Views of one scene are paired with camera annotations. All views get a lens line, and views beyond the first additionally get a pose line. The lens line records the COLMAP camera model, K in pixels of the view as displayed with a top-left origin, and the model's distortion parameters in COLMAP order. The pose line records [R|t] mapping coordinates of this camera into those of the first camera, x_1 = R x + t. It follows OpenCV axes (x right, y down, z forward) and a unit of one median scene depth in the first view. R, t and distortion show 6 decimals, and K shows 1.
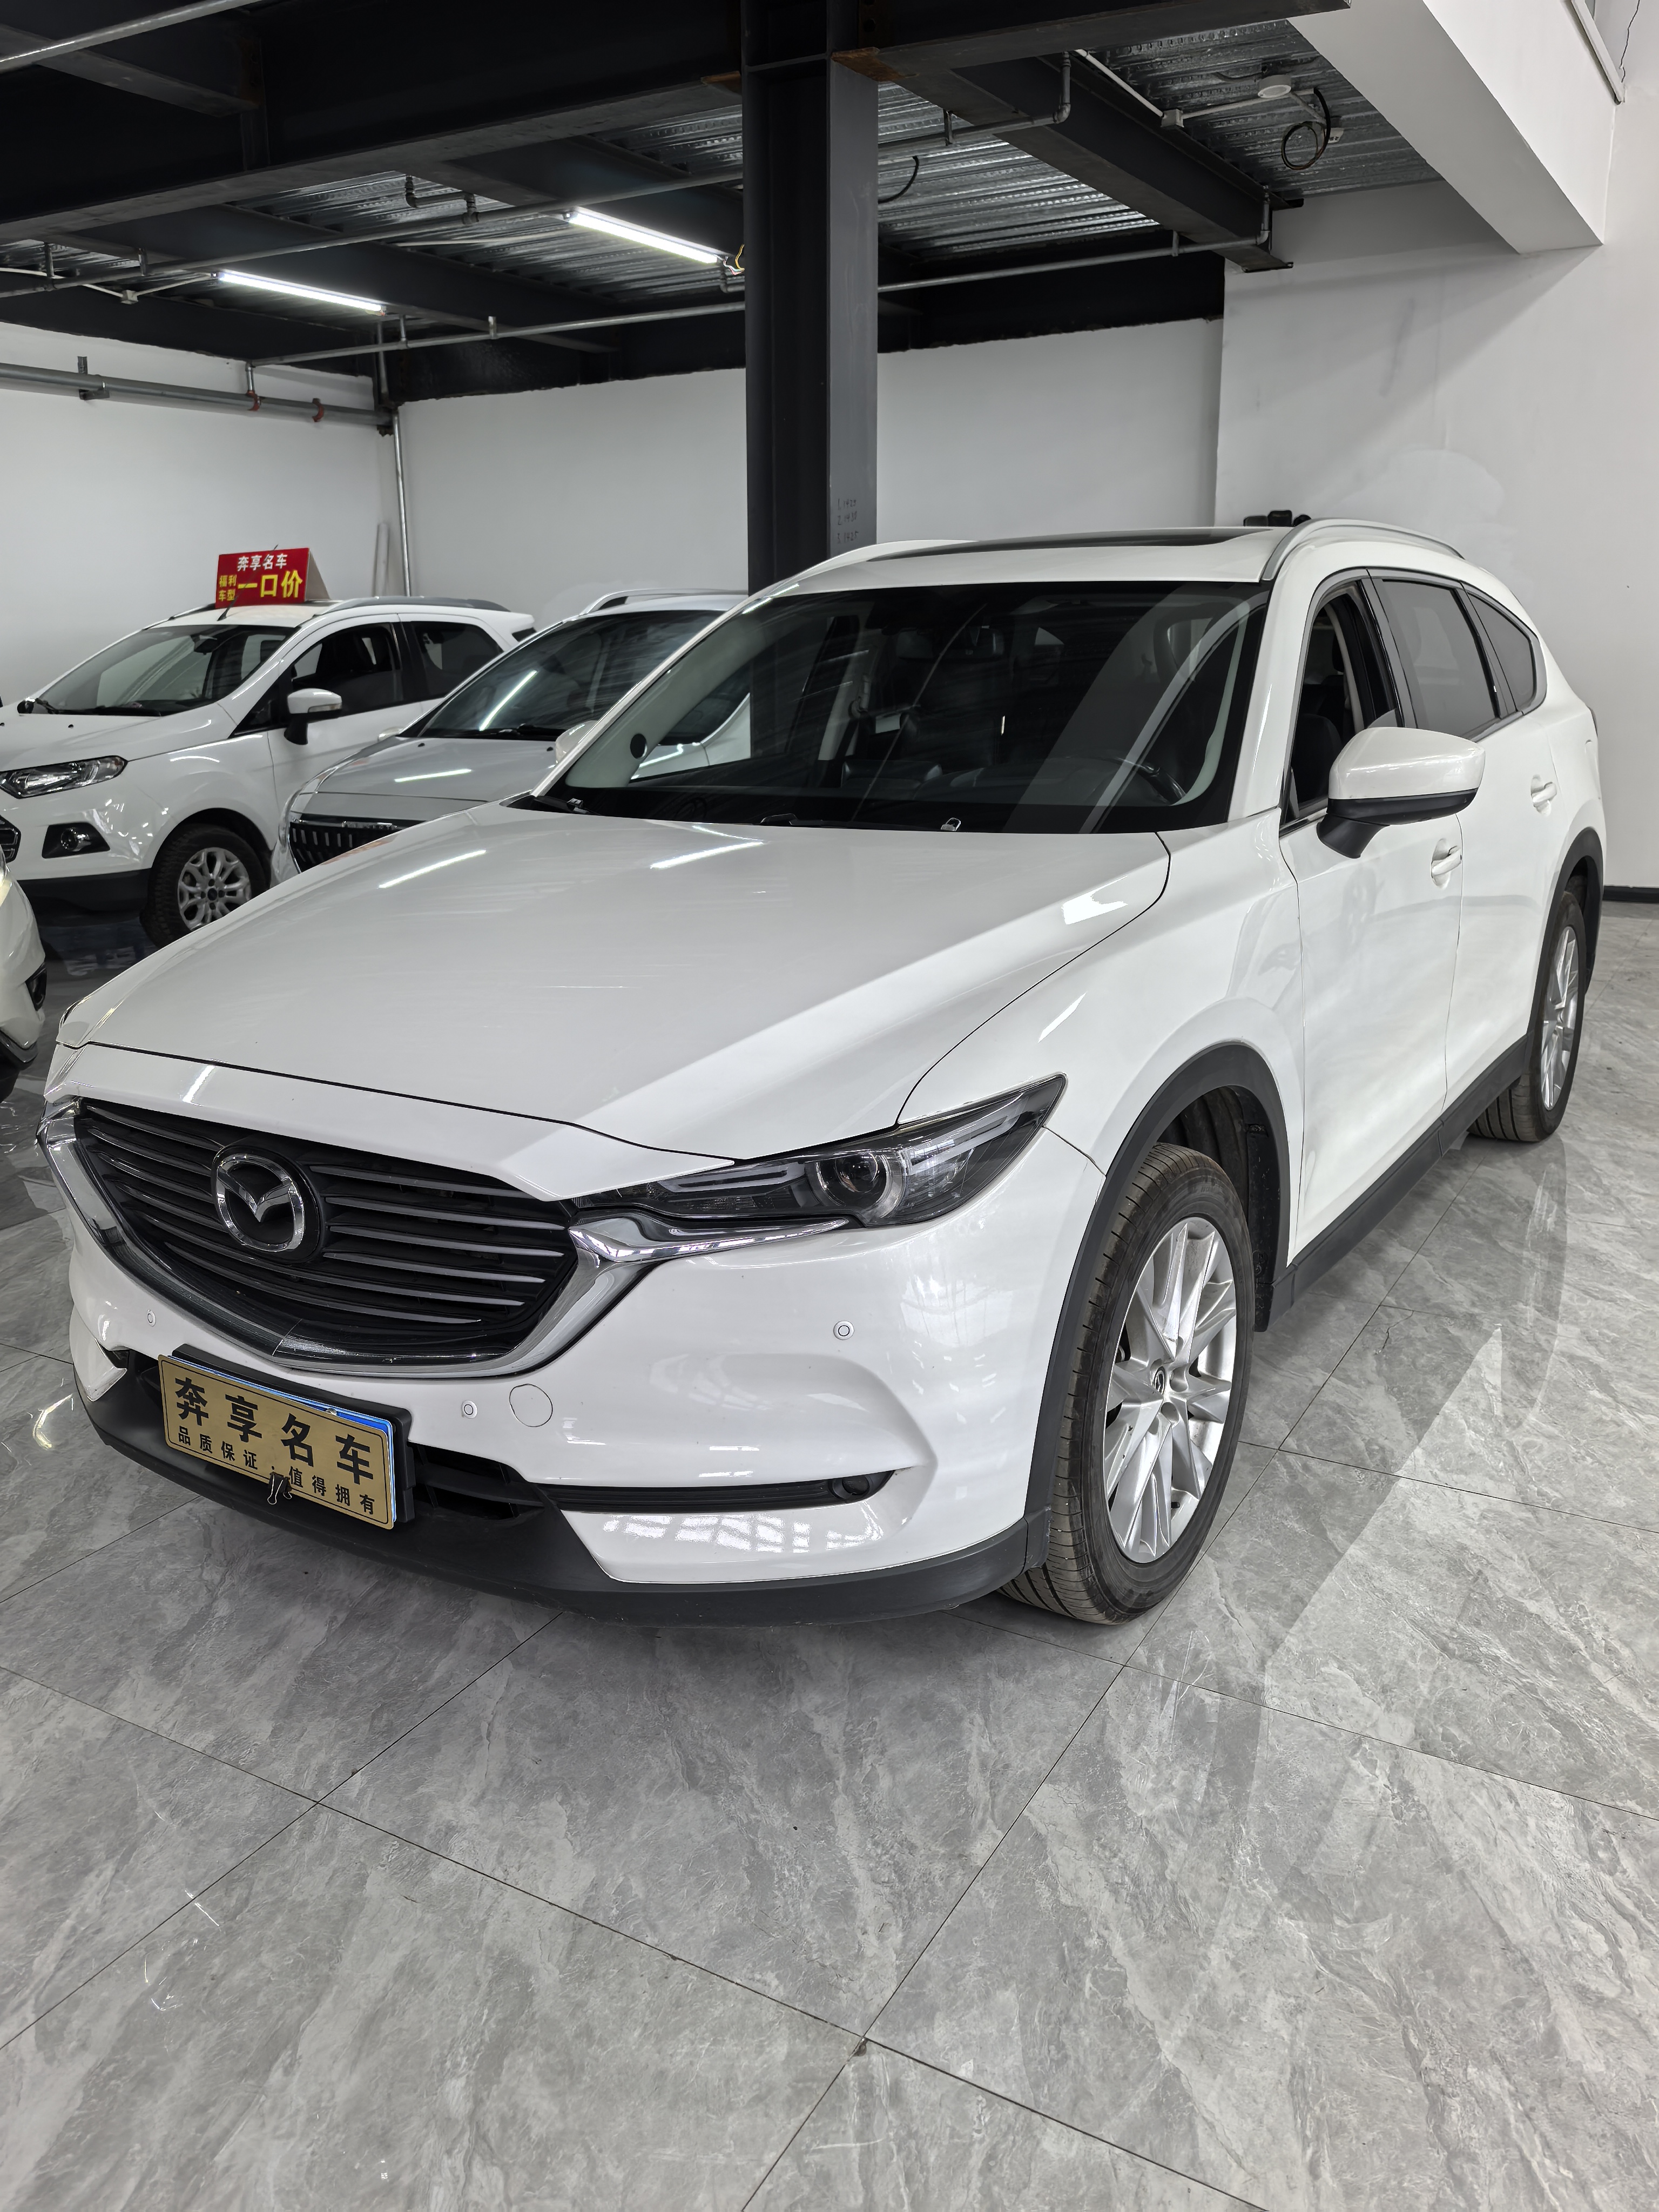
lens RADIAL K [[1745.3, 0, 773.5], [0, 1745.3, 1104.8], [0, 0, 1]] dist [0.058660, -0.082844]
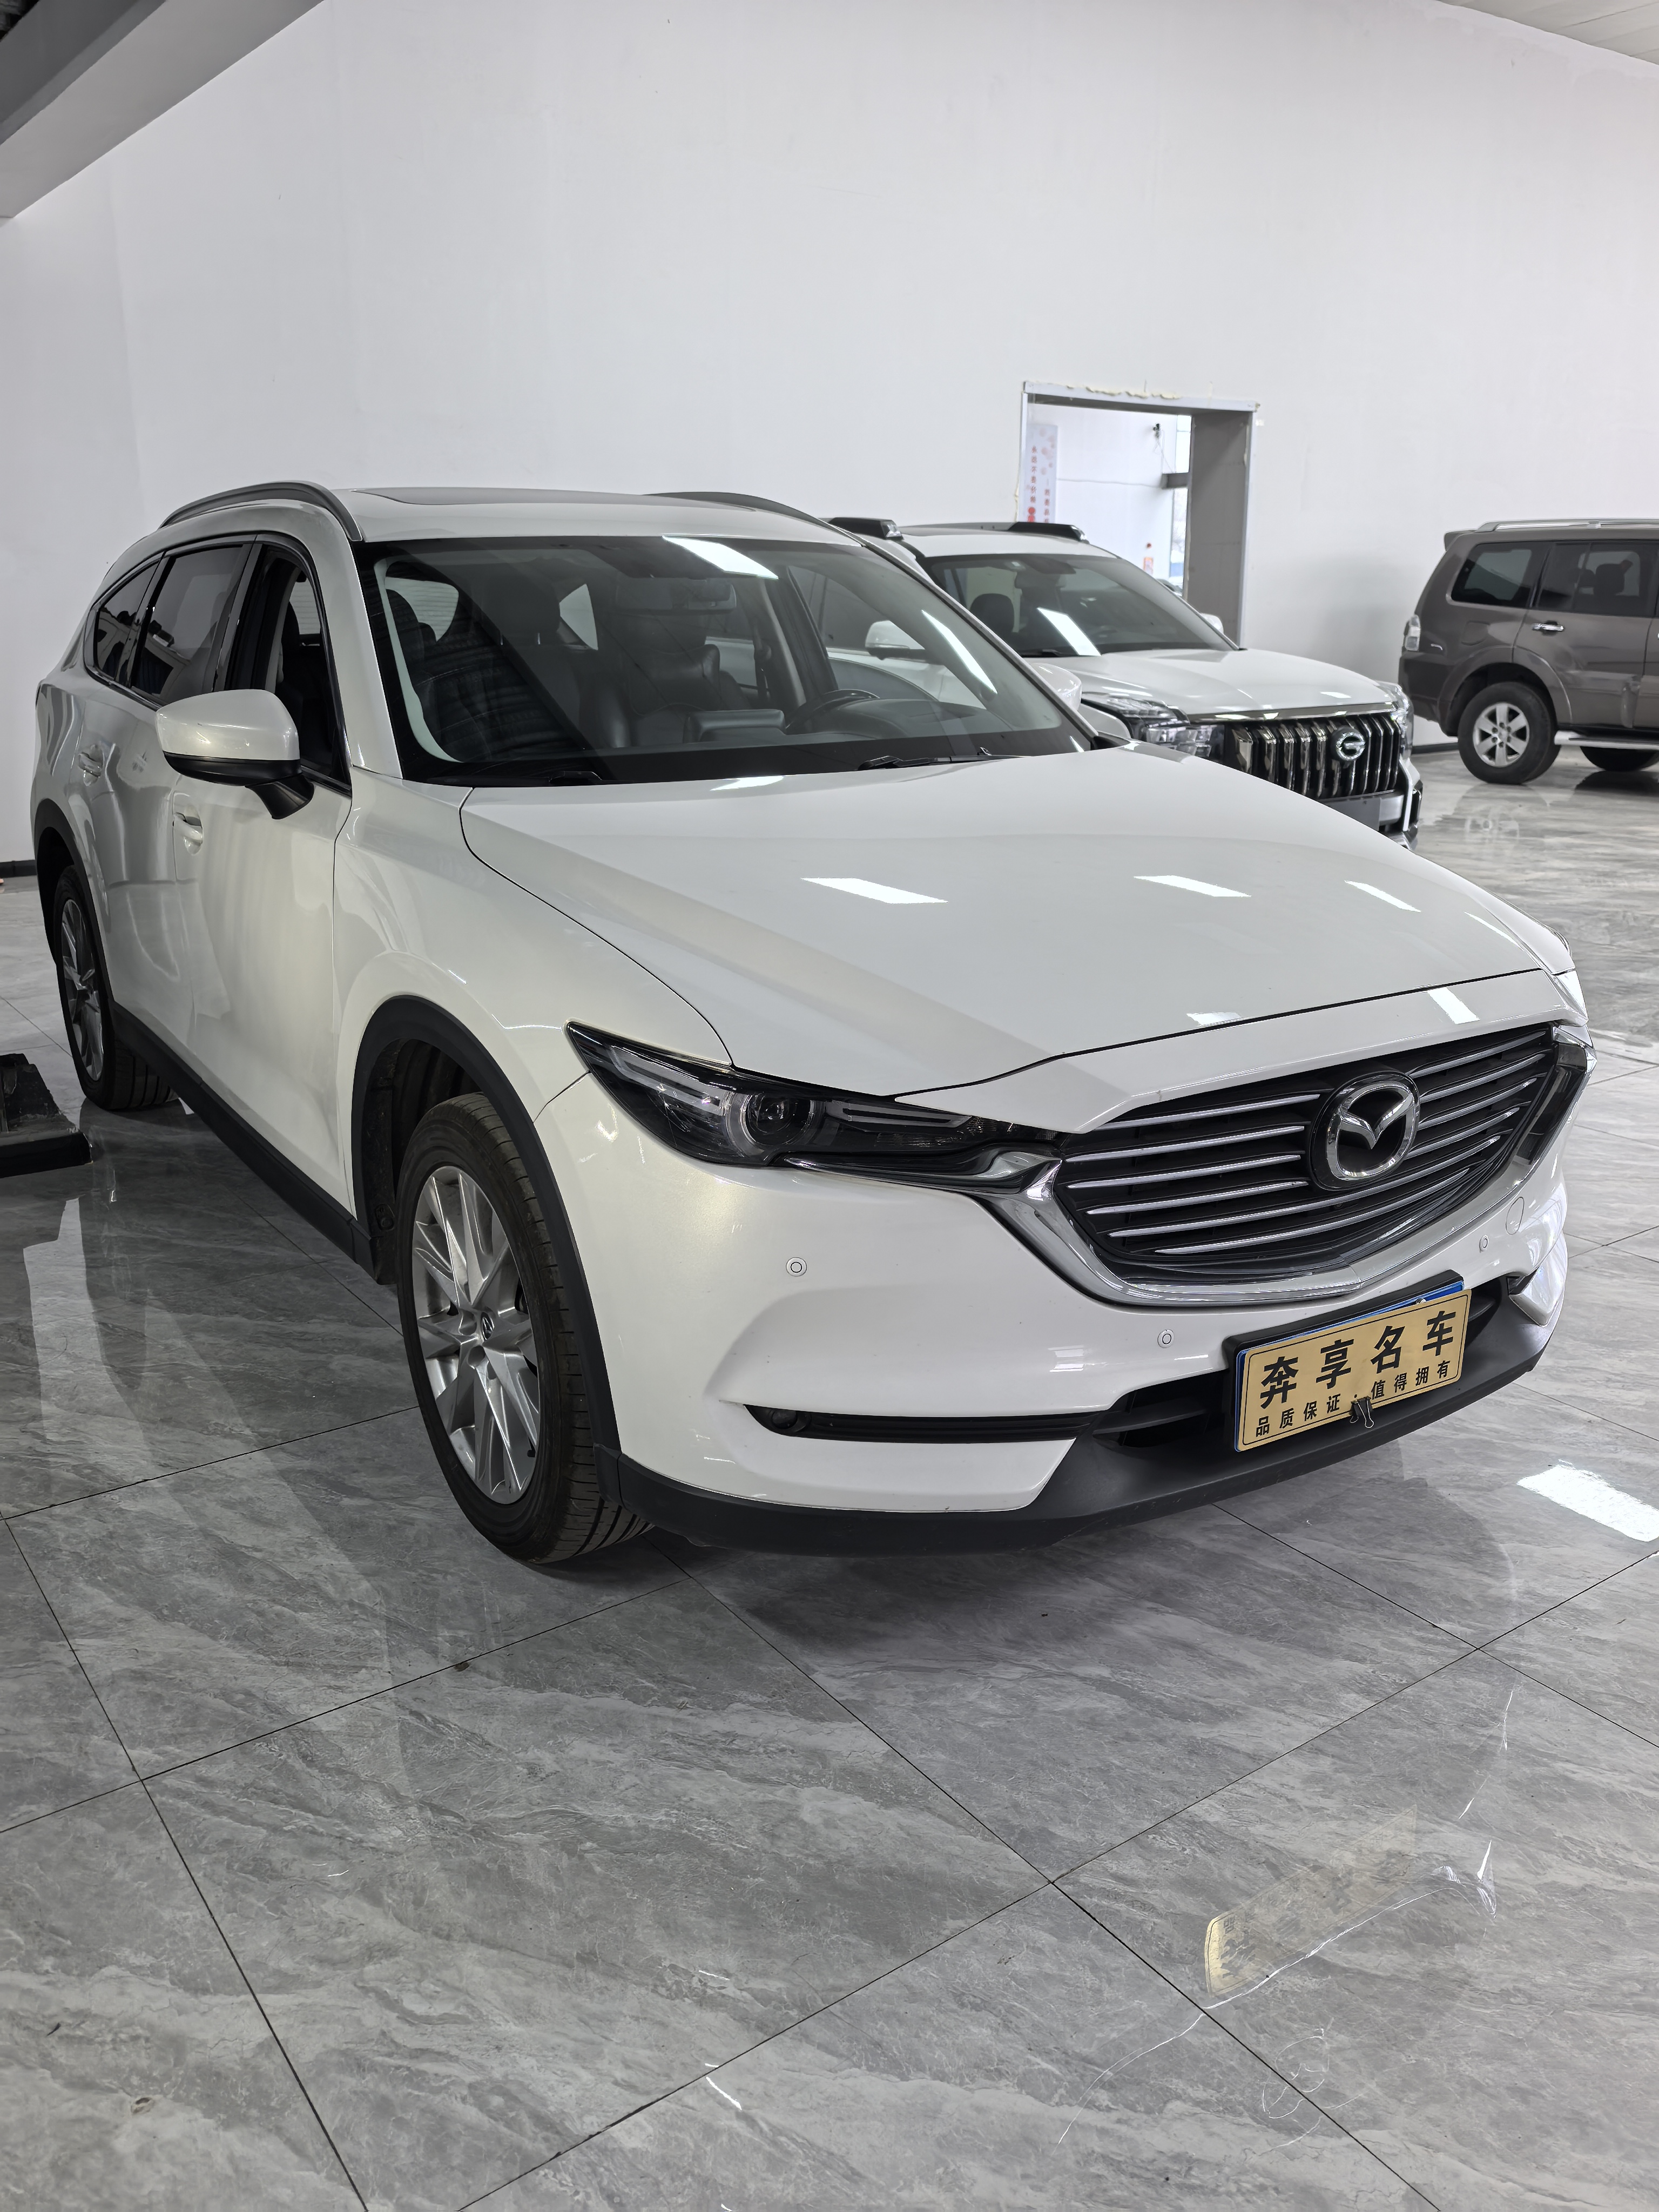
lens RADIAL K [[1763.5, 0, 816.3], [0, 1763.5, 1102.5], [0, 0, 1]] dist [0.055386, -0.086465]
pose [[0.408079, -0.238509, 0.881241, -1.279729], [0.236104, 0.960004, 0.150492, -0.181776], [-0.881888, 0.146652, 0.448070, 0.803547]]
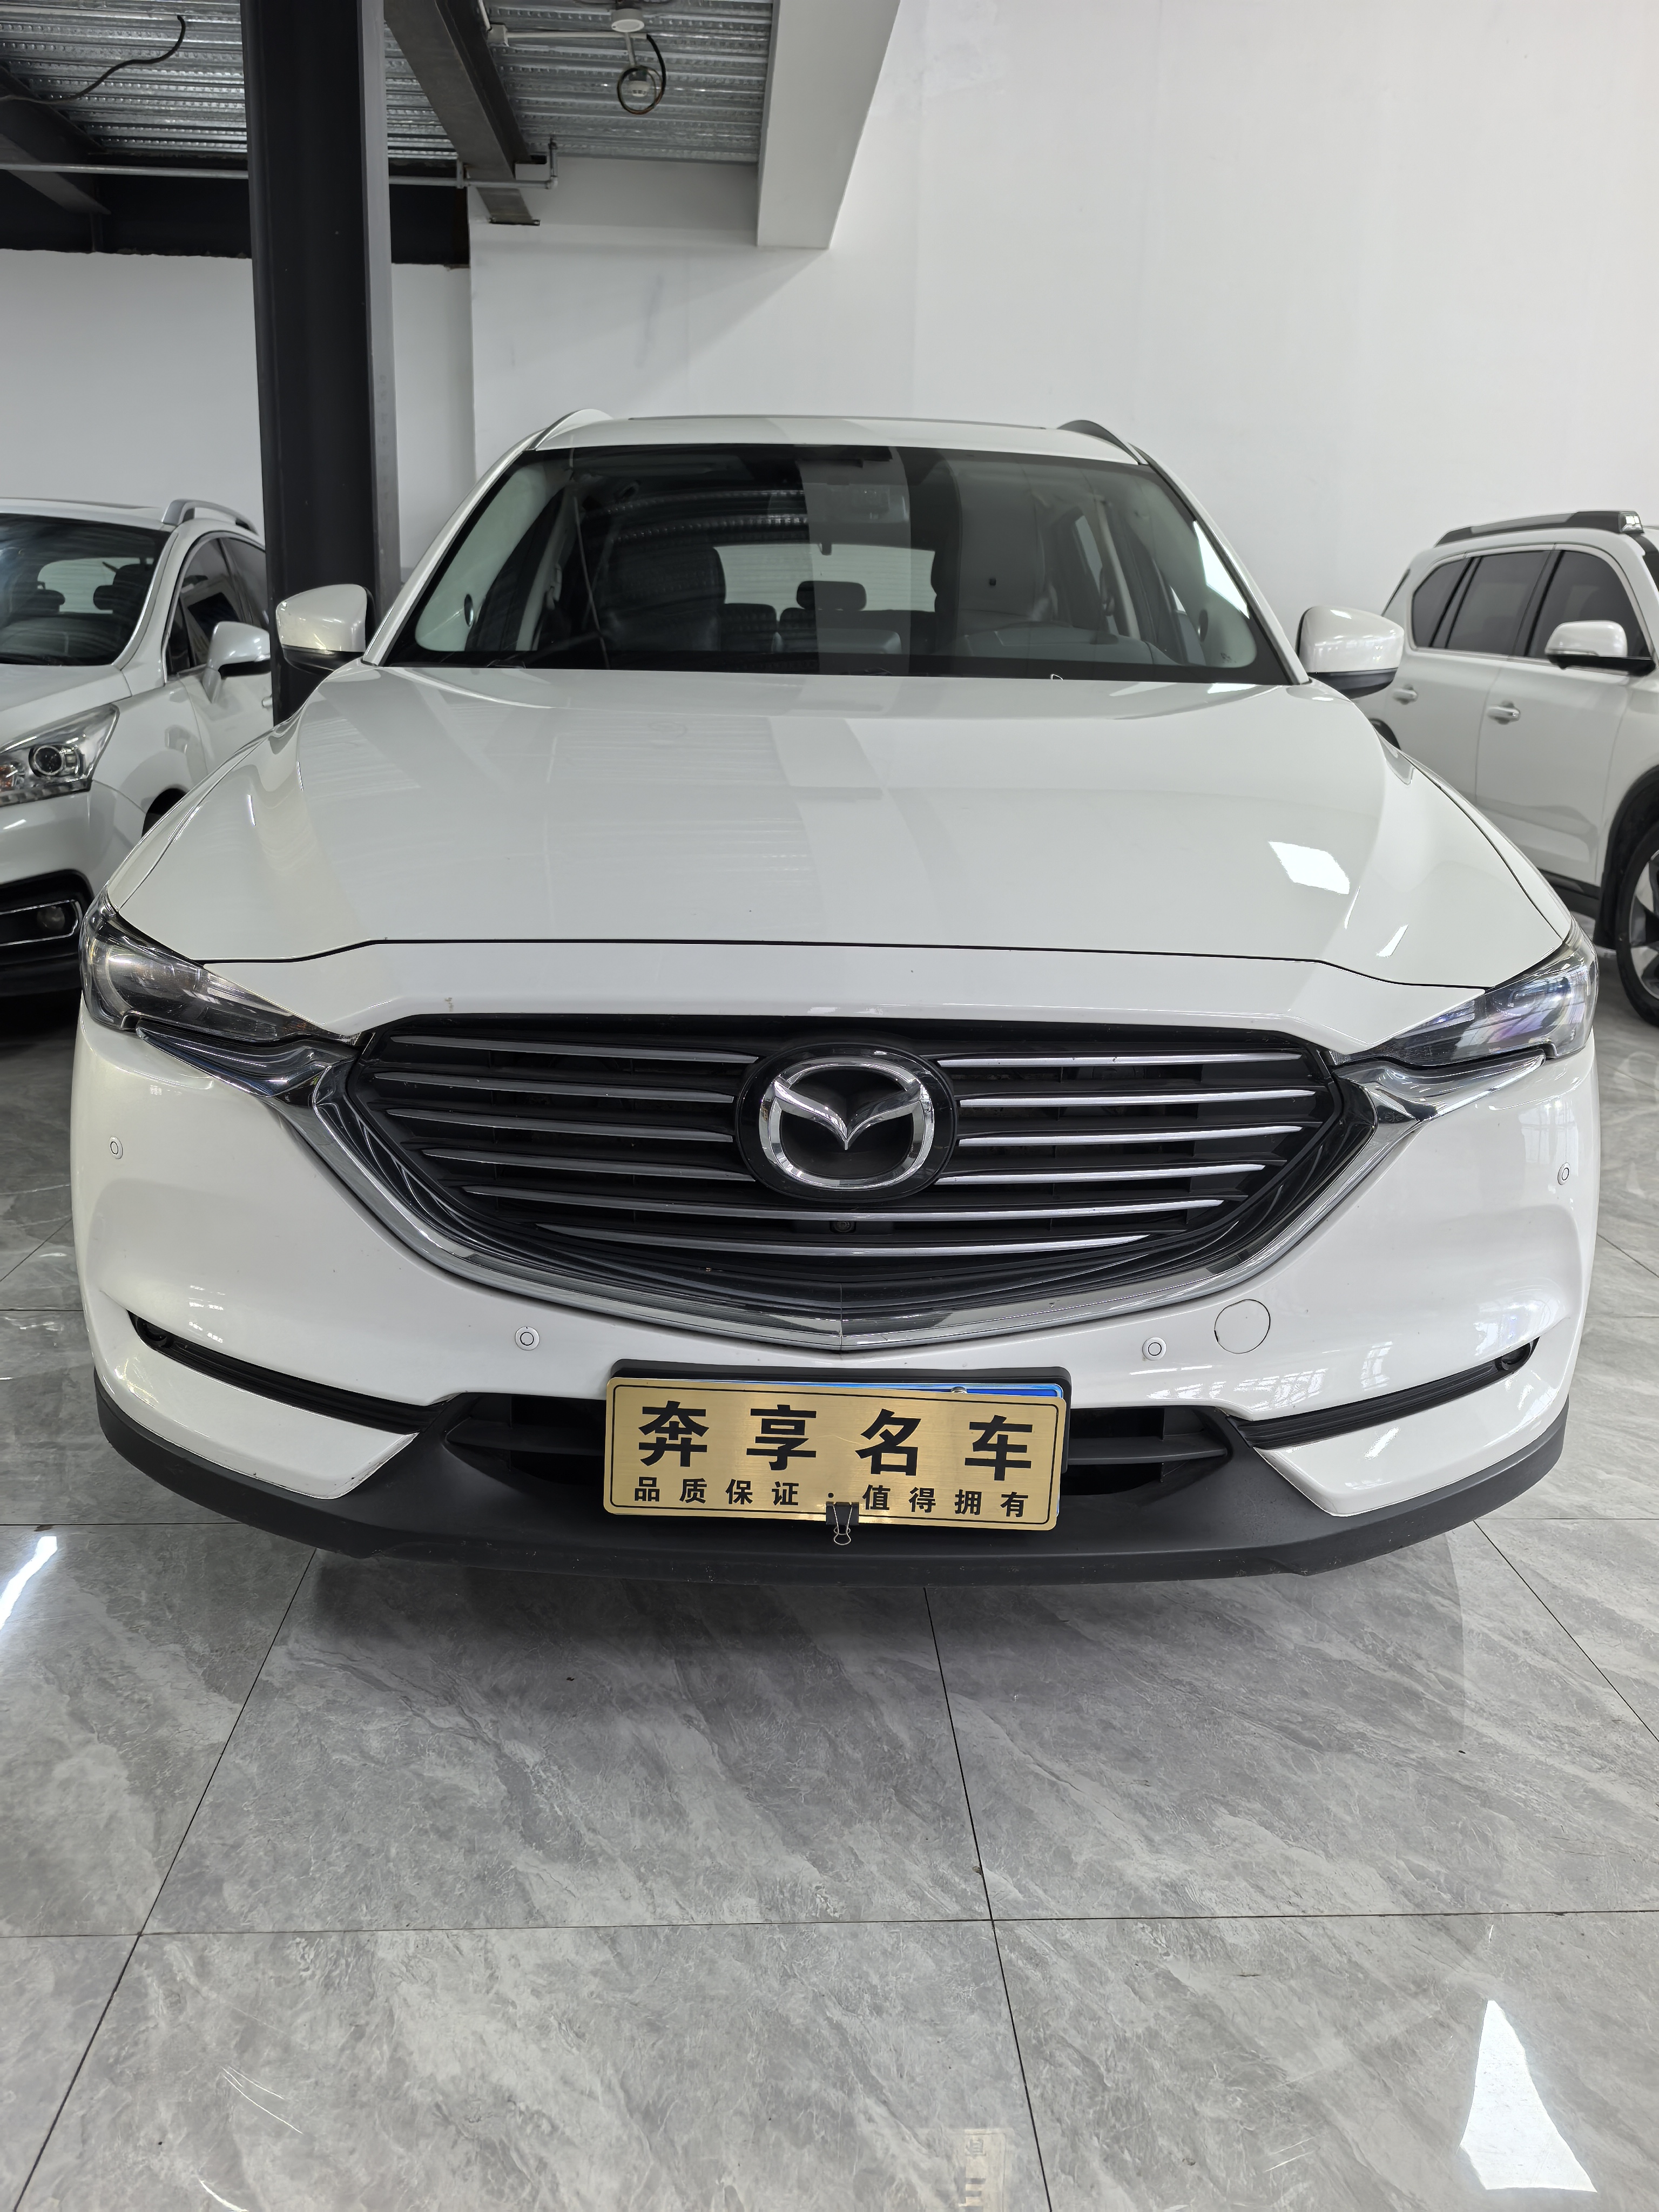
lens RADIAL K [[1763.5, 0, 816.3], [0, 1763.5, 1102.5], [0, 0, 1]] dist [0.055386, -0.086465]
pose [[0.831880, -0.101986, 0.545504, -0.678806], [0.106668, 0.994025, 0.023174, 0.029115], [-0.544608, 0.038909, 0.837788, 0.392966]]
